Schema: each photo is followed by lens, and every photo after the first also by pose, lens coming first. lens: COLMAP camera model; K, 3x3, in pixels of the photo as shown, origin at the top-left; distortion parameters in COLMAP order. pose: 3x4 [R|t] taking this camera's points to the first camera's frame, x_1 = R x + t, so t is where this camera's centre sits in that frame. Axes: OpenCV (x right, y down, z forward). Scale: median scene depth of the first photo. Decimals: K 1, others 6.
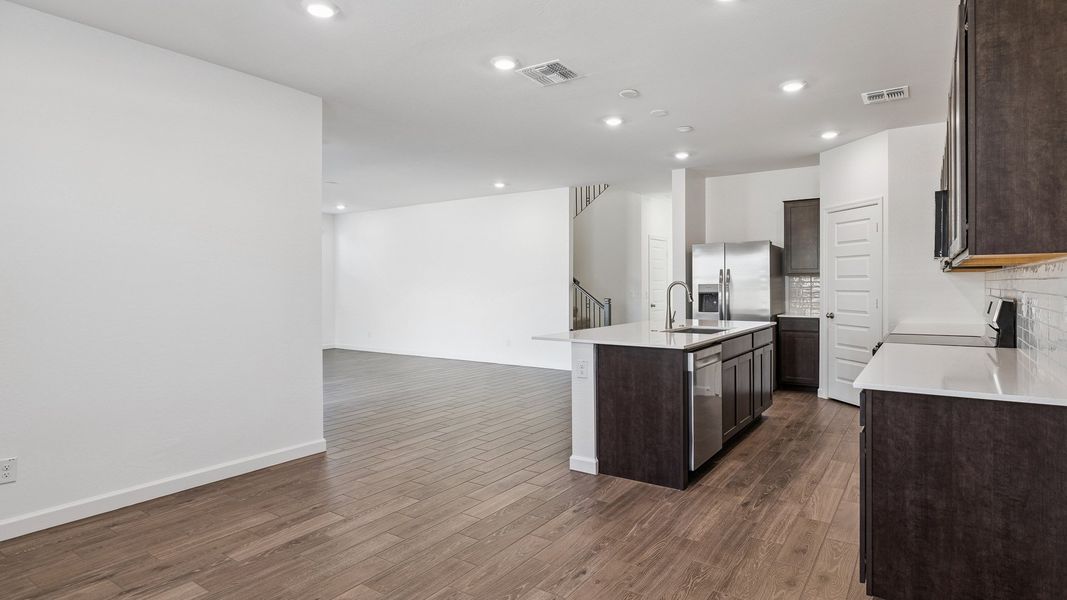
lens RADIAL K [[570.3, 0, 531.7], [0, 570.3, 289.7], [0, 0, 1]] dist [-0.002745, -0.000033]
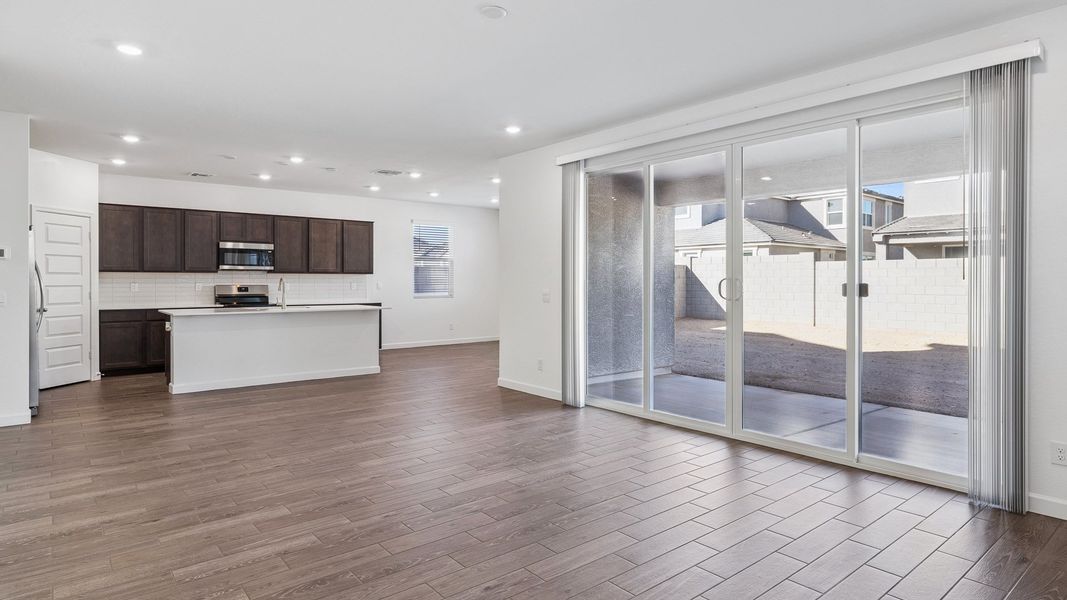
lens RADIAL K [[584.0, 0, 534.0], [0, 584.0, 284.7], [0, 0, 1]] dist [0.001578, 0.000859]
pose [[-0.965058, -0.000011, 0.262037, -0.997671], [0.004342, 0.999862, 0.016034, -0.022073], [-0.262001, 0.016611, -0.964925, 2.870375]]
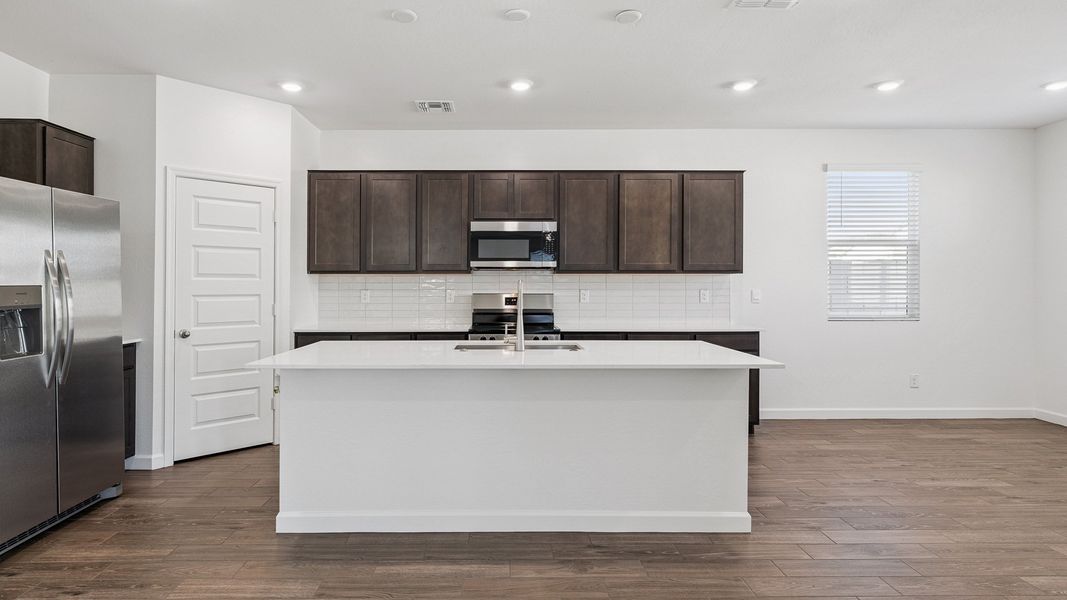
lens RADIAL K [[576.1, 0, 506.3], [0, 576.1, 281.3], [0, 0, 1]] dist [0.000062, -0.000233]
pose [[-0.582508, 0.009996, 0.812764, -0.367384], [0.011197, 0.999928, -0.004273, -0.012117], [-0.812748, 0.006612, -0.582578, 1.733918]]
